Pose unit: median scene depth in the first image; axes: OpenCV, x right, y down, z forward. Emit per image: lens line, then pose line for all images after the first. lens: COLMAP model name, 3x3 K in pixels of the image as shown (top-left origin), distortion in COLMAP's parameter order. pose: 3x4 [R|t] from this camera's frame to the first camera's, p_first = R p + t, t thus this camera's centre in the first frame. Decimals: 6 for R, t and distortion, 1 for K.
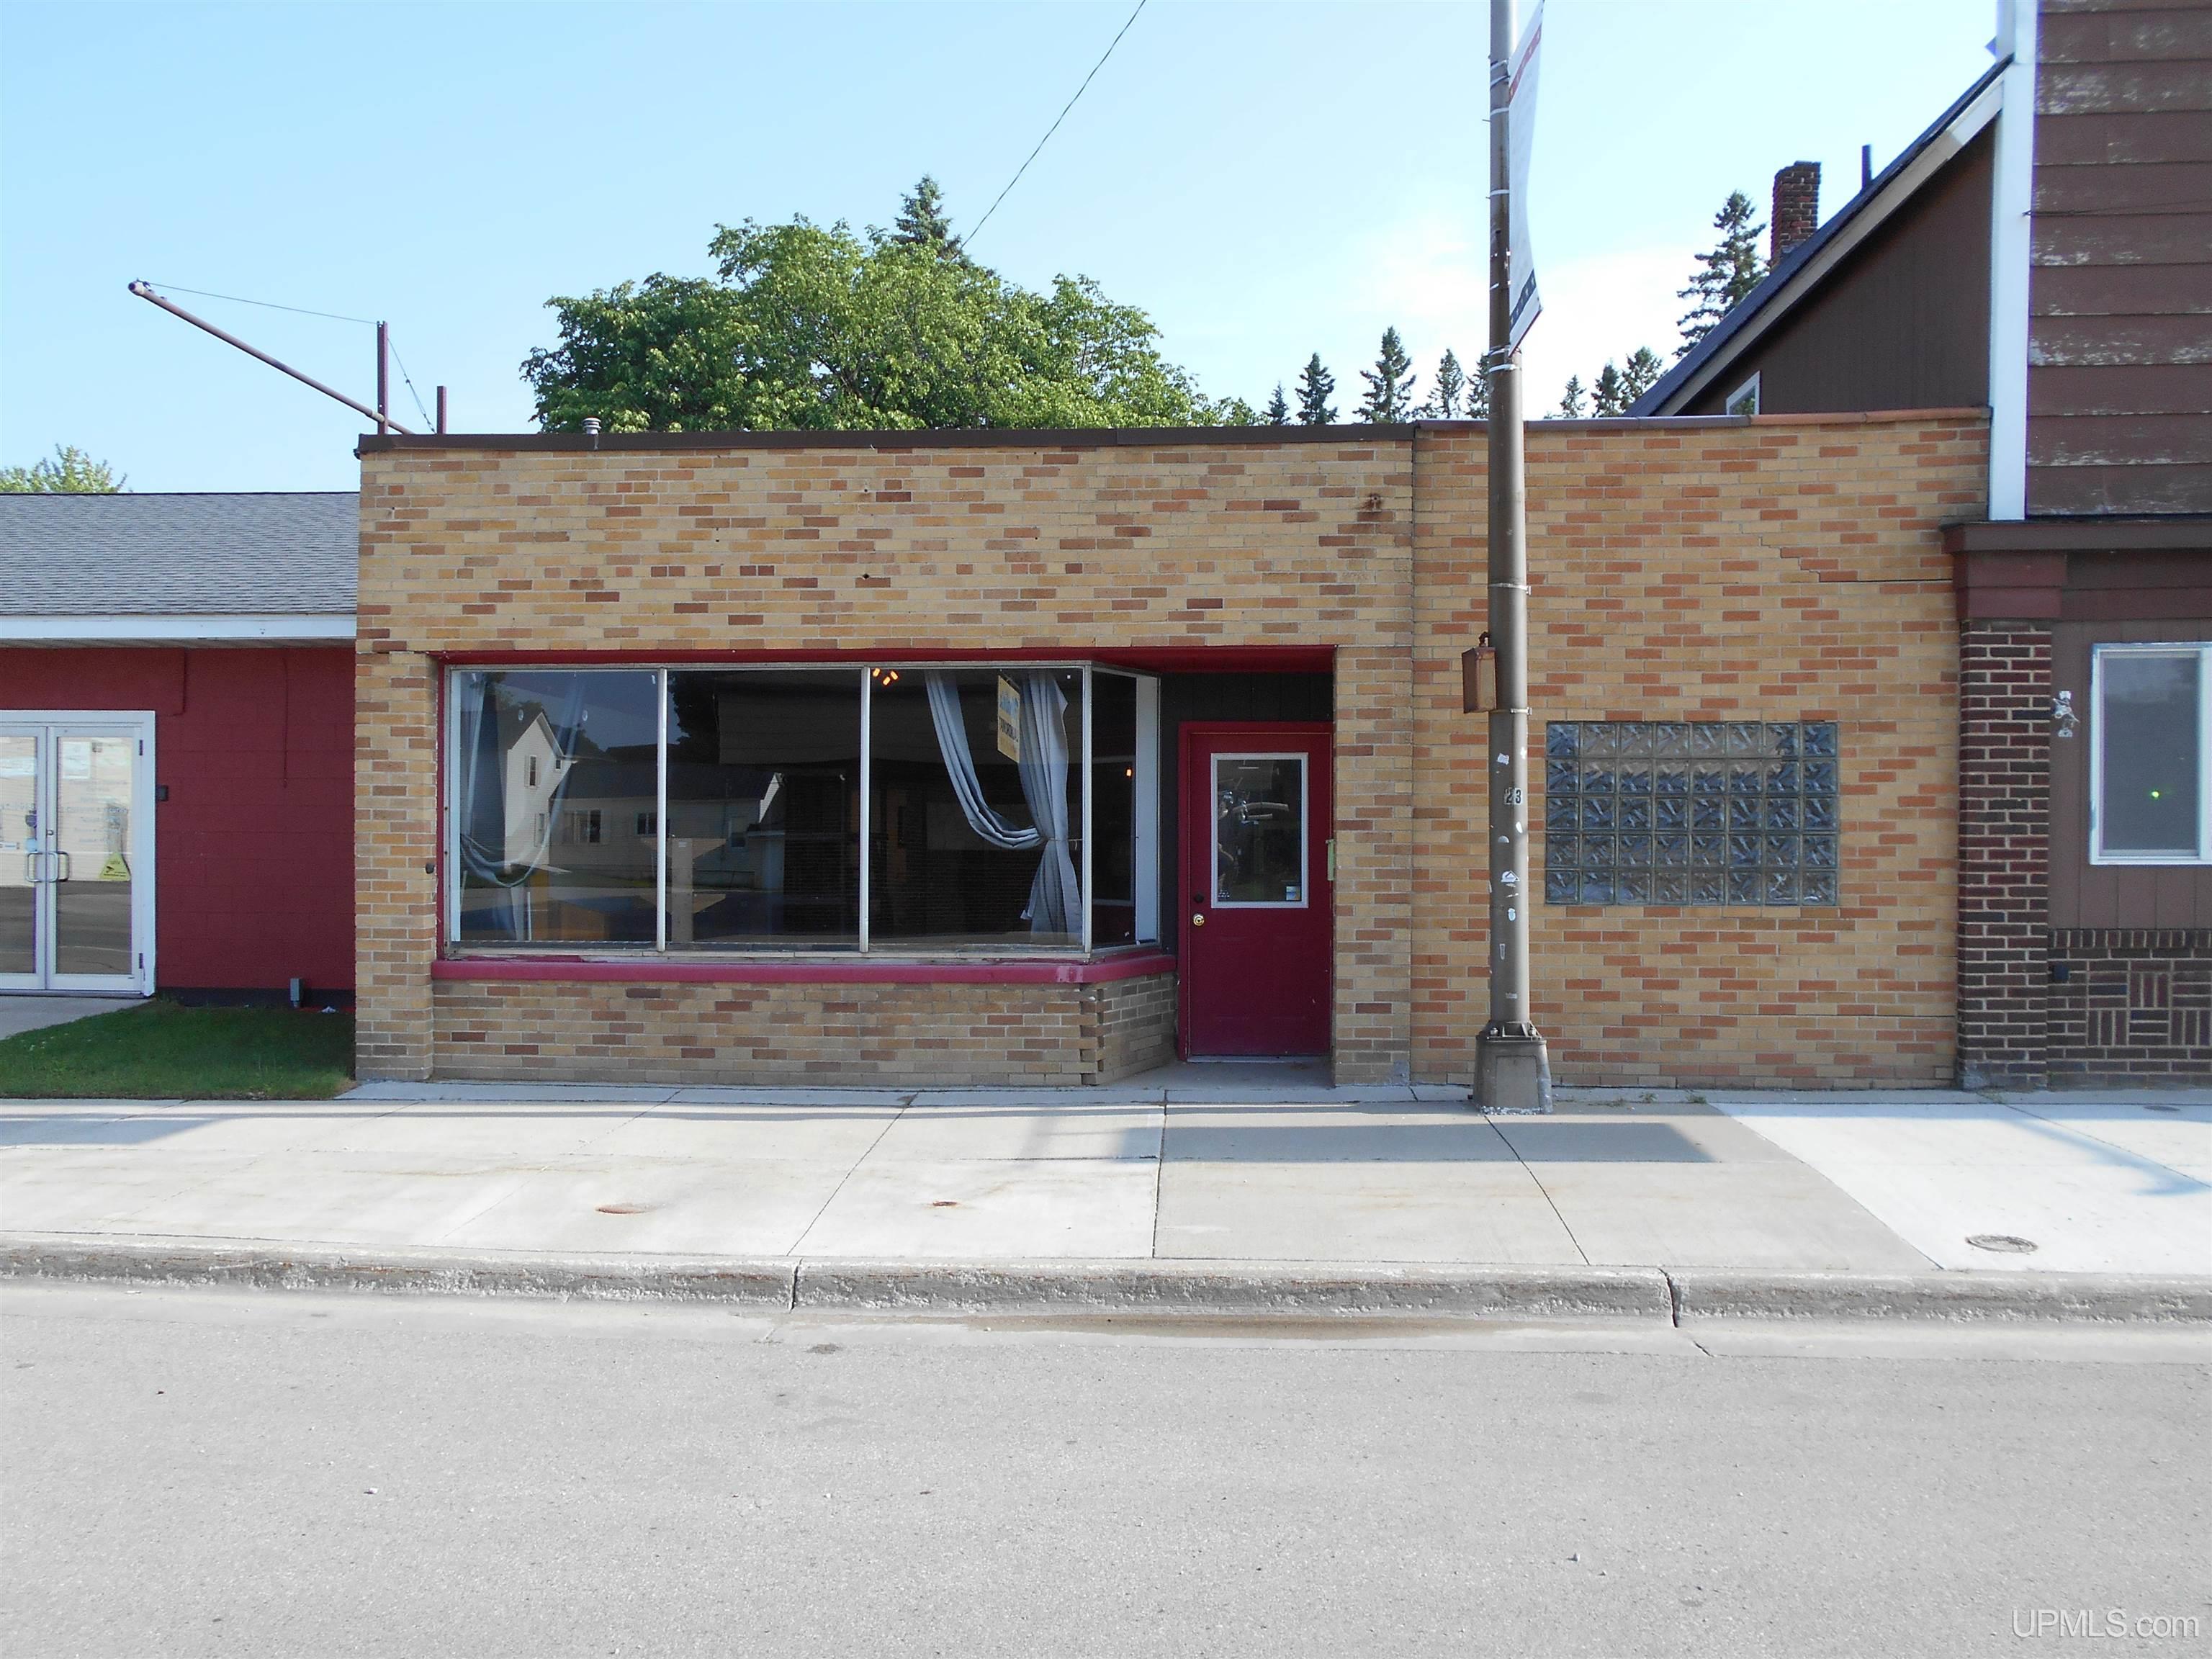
lens RADIAL K [[1698.2, 0, 1106.0], [0, 1698.2, 834.4], [0, 0, 1]] dist [-0.120151, 0.215904]
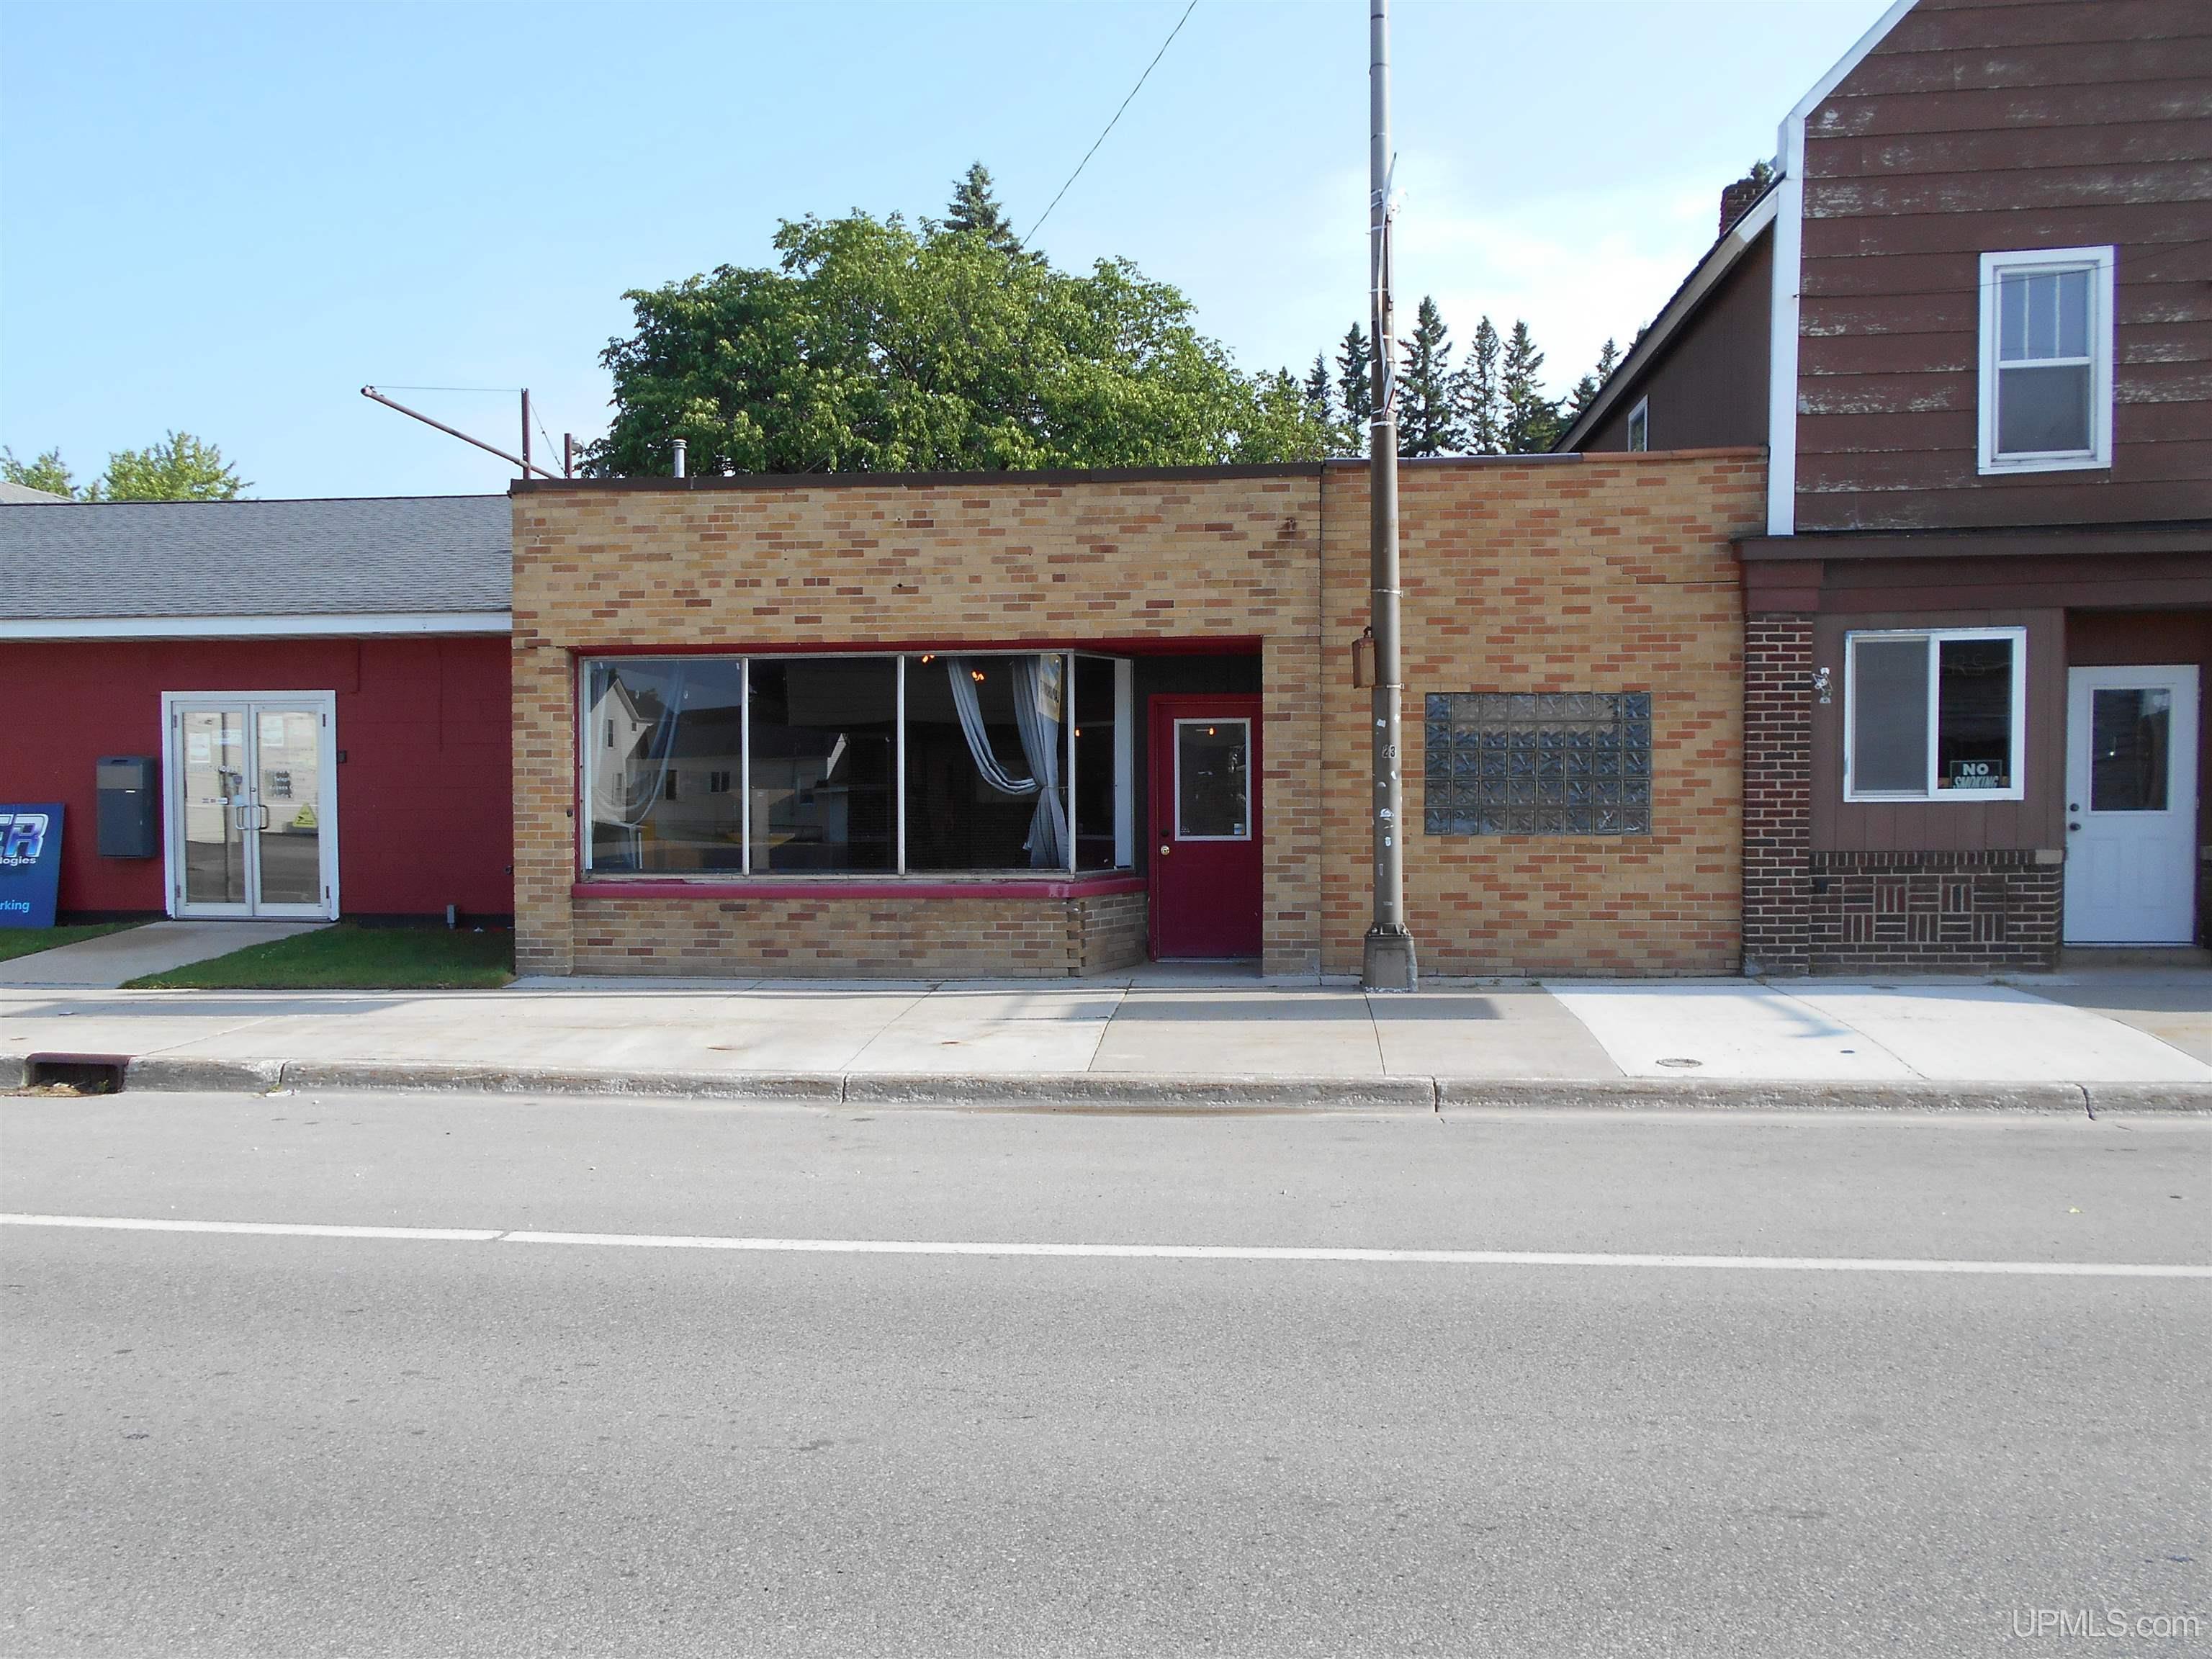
lens RADIAL K [[1681.5, 0, 1106.0], [0, 1681.5, 829.5], [0, 0, 1]] dist [-0.165297, 0.353198]
pose [[0.999315, -0.005333, -0.036613, 0.062601], [0.006203, 0.999700, 0.023710, 0.005278], [0.036475, -0.023921, 0.999048, -0.283091]]
